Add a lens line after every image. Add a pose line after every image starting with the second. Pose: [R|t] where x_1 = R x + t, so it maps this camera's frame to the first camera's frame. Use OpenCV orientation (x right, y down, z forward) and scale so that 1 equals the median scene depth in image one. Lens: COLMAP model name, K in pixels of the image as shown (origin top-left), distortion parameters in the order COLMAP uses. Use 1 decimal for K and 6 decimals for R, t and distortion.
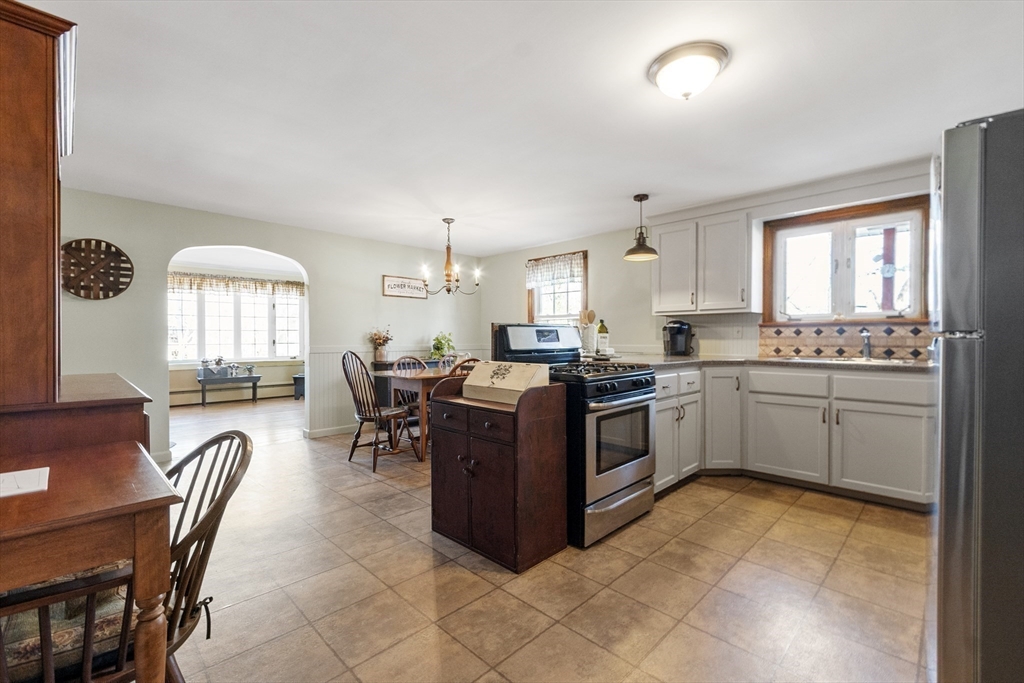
lens RADIAL K [[442.2, 0, 509.6], [0, 442.2, 340.5], [0, 0, 1]] dist [0.000151, 0.000028]
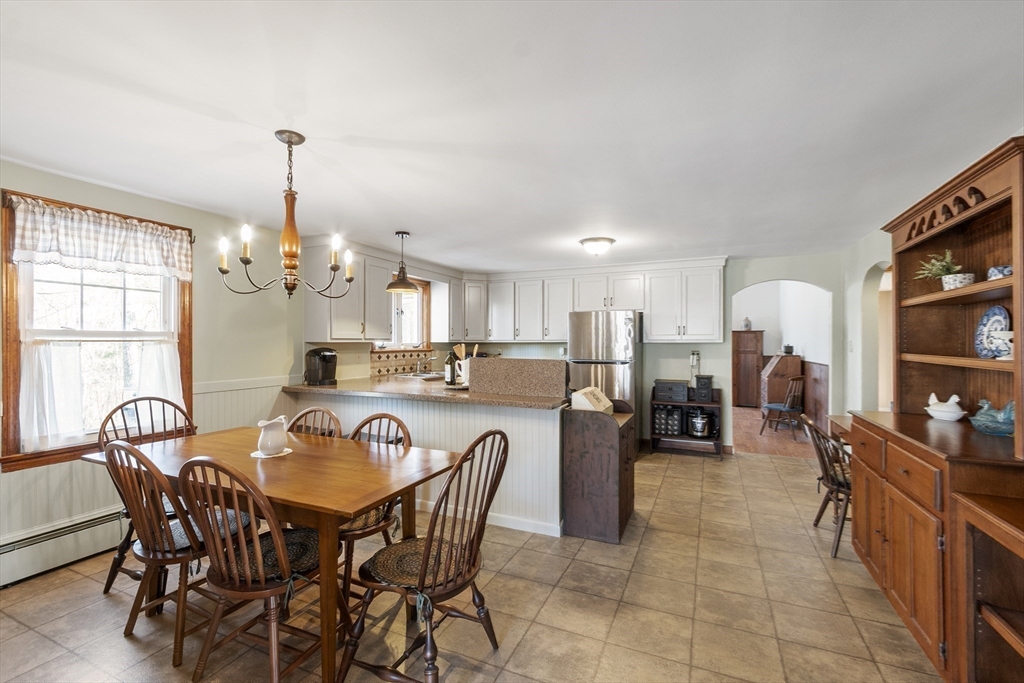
lens RADIAL K [[442.2, 0, 510.1], [0, 442.2, 341.5], [0, 0, 1]] dist [0.000151, 0.000028]
pose [[-0.348463, 0.001098, 0.937322, -0.860930], [0.006518, 0.999978, 0.001252, -0.073079], [-0.937300, 0.006546, -0.348463, 1.242246]]
